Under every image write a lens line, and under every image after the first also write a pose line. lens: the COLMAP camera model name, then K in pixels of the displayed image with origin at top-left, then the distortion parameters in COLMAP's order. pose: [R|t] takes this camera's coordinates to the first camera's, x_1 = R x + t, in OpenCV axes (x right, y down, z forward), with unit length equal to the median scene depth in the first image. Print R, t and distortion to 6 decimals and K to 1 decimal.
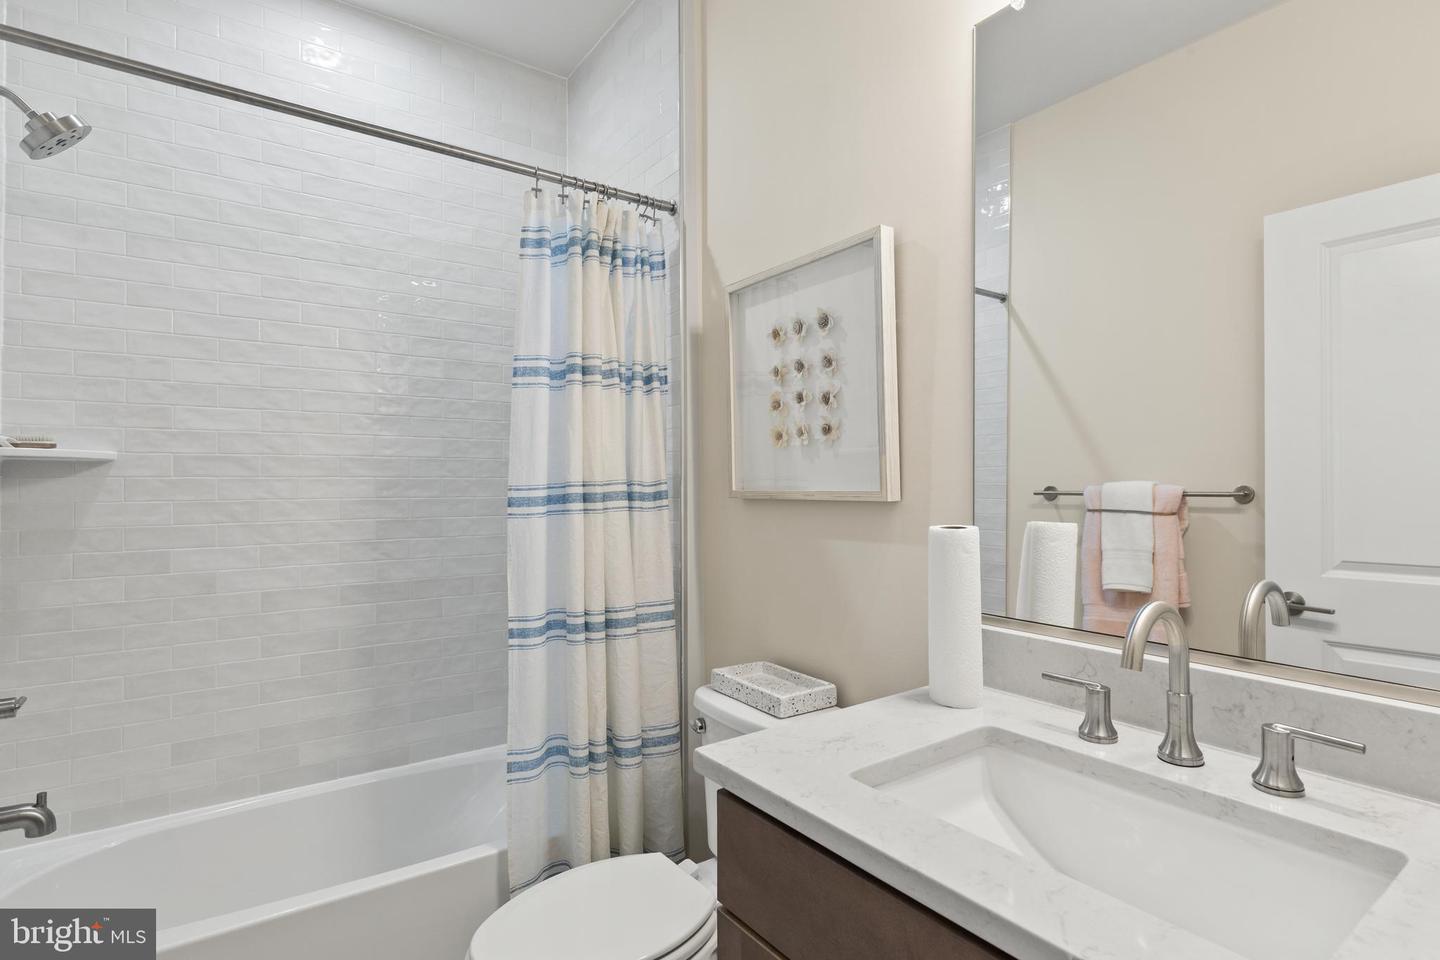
lens RADIAL K [[709.8, 0, 722.6], [0, 709.8, 495.5], [0, 0, 1]] dist [0.002063, 0.000593]
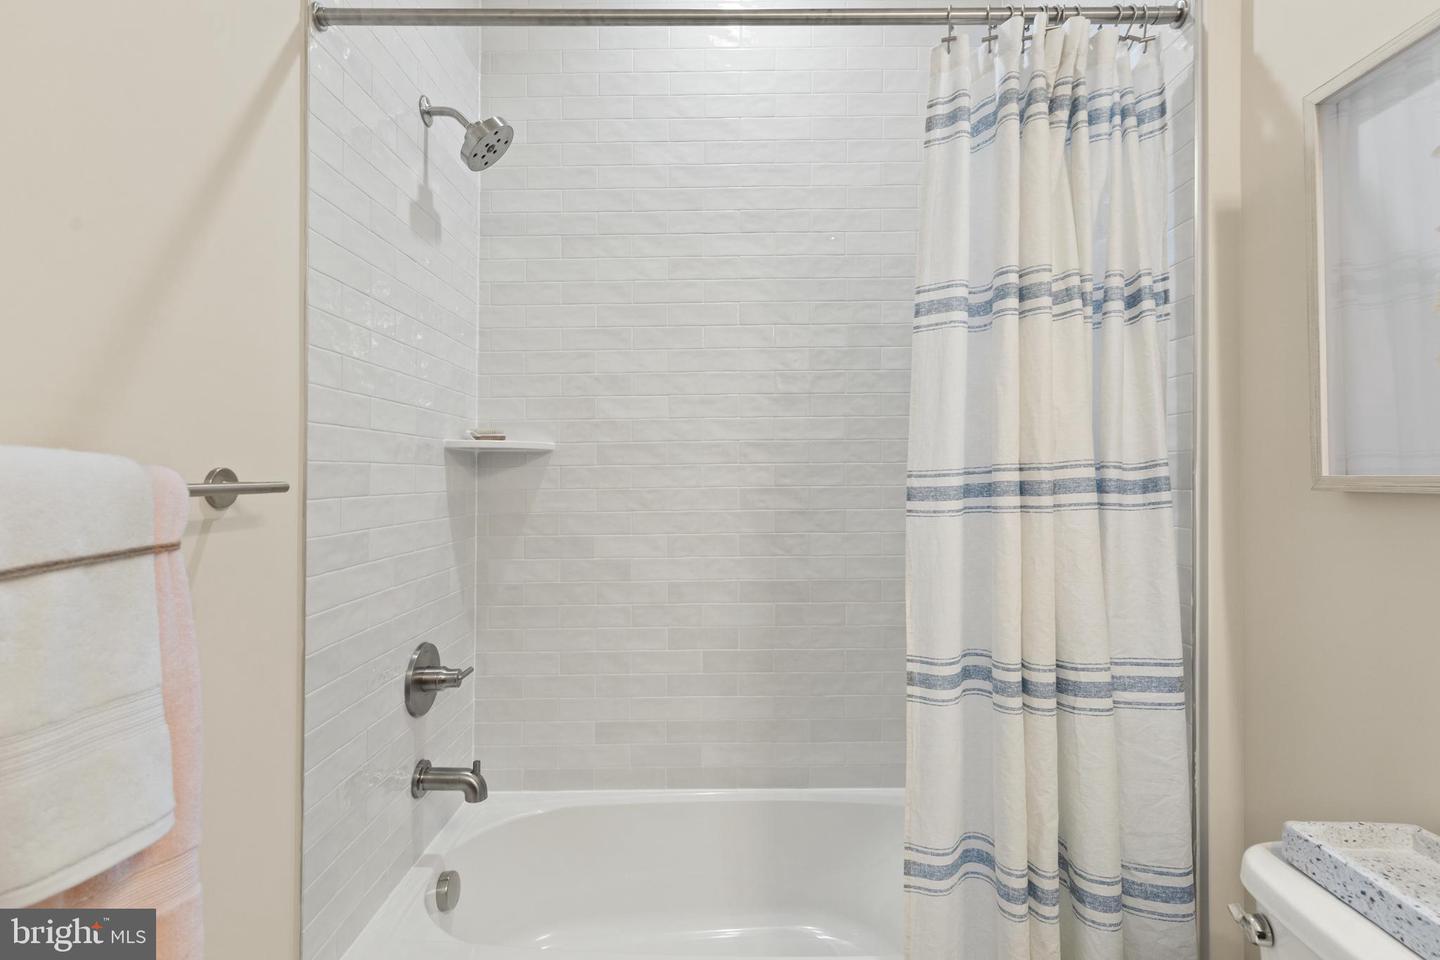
lens RADIAL K [[675.3, 0, 721.9], [0, 675.3, 484.8], [0, 0, 1]] dist [0.003391, -0.000559]
pose [[0.815244, 0.003415, -0.579107, -0.058156], [-0.002297, 0.999994, 0.002663, -0.000871], [0.579113, -0.000841, 0.815247, 0.324758]]
